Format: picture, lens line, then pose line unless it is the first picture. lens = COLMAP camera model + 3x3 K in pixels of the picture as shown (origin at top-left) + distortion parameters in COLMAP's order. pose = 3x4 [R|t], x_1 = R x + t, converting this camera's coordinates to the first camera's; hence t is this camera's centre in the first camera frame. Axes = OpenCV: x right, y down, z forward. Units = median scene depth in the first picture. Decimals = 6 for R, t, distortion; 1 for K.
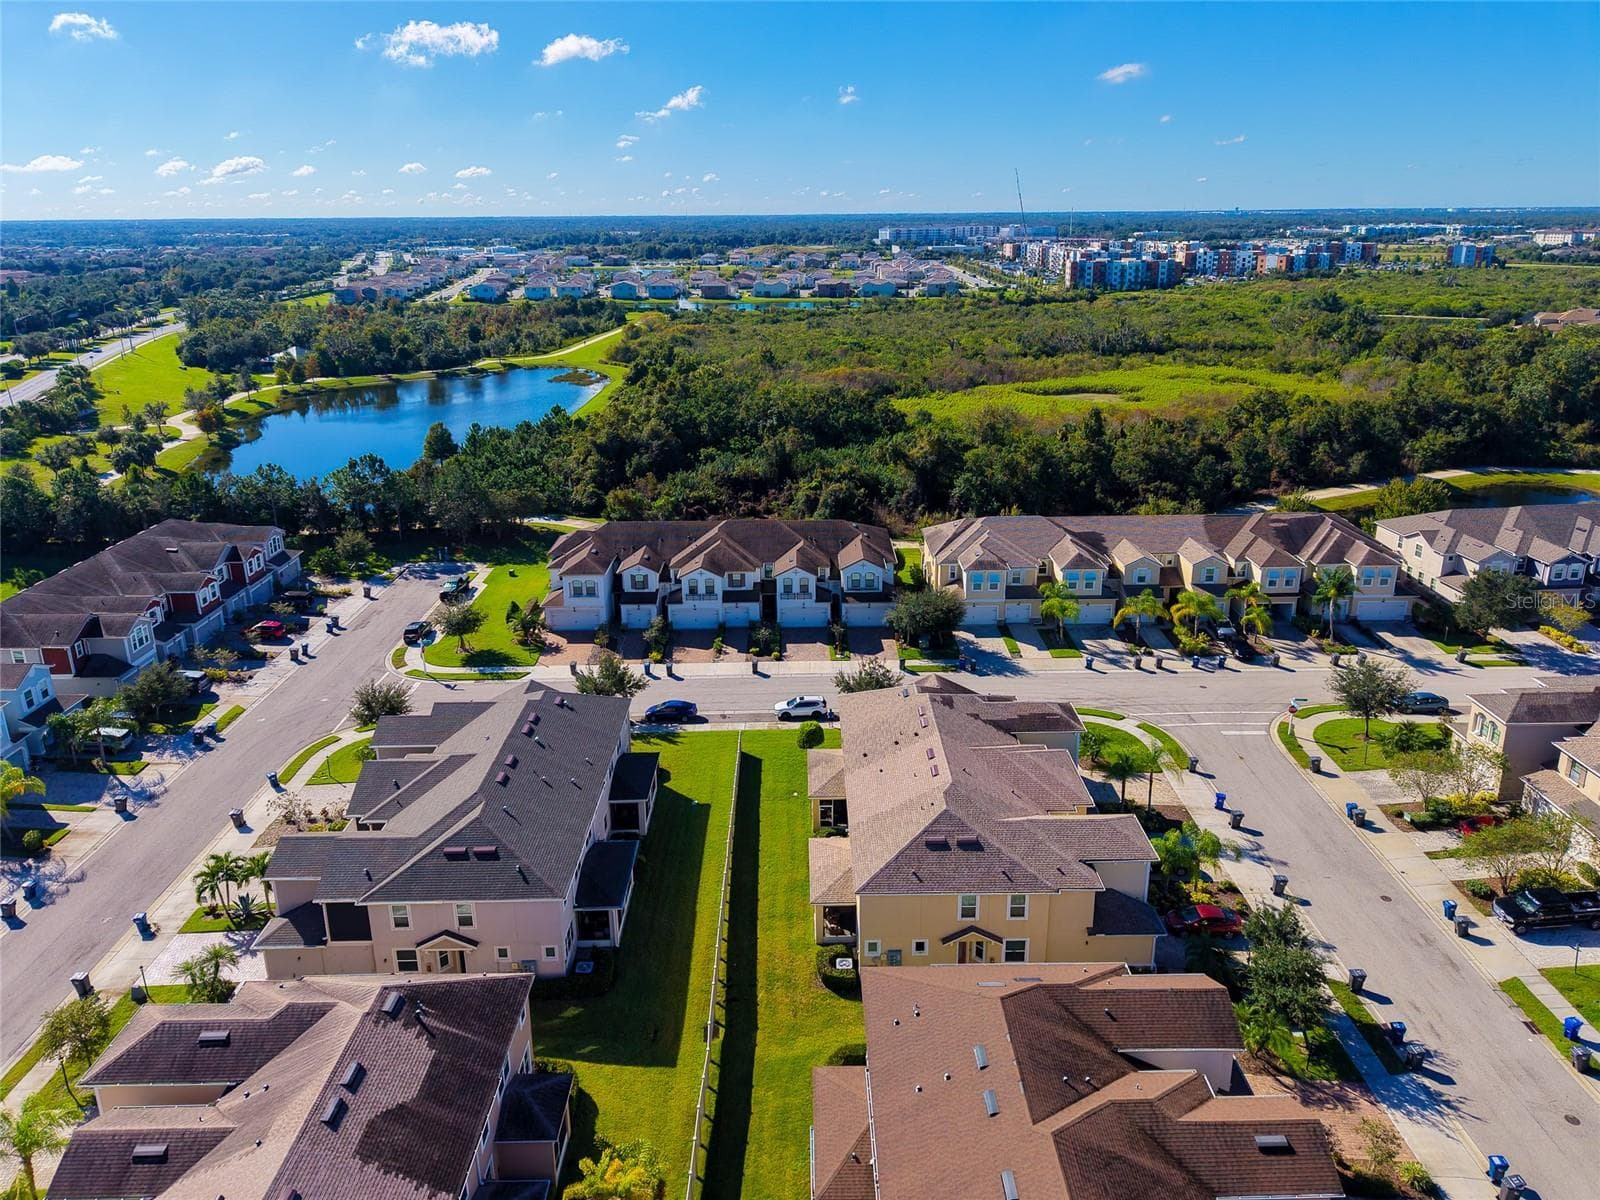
lens RADIAL K [[1118.6, 0, 800.0], [0, 1118.6, 600.0], [0, 0, 1]] dist [0.007617, -0.001259]
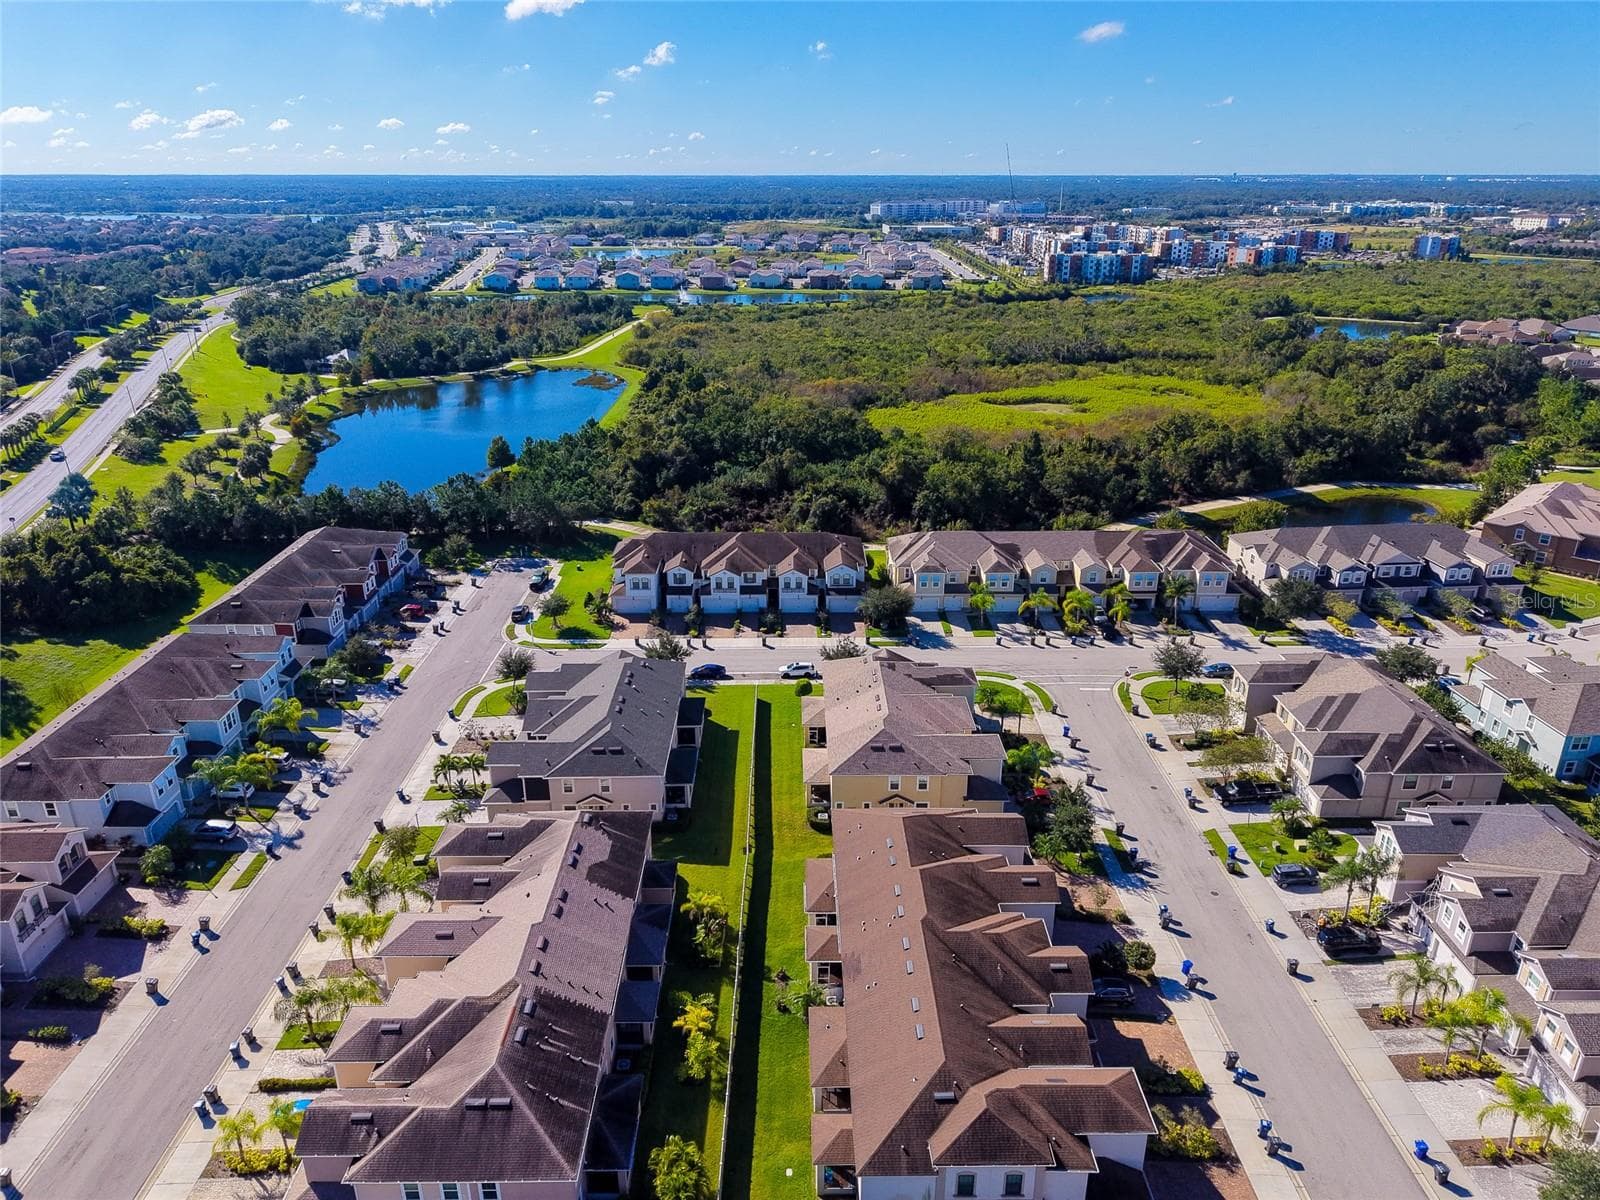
lens RADIAL K [[1118.6, 0, 800.0], [0, 1118.6, 600.0], [0, 0, 1]] dist [0.007617, -0.001259]
pose [[0.999900, 0.009599, 0.010367, -0.008940], [-0.009898, 0.999523, 0.029258, -0.031055], [-0.010081, -0.029358, 0.999518, -0.376202]]
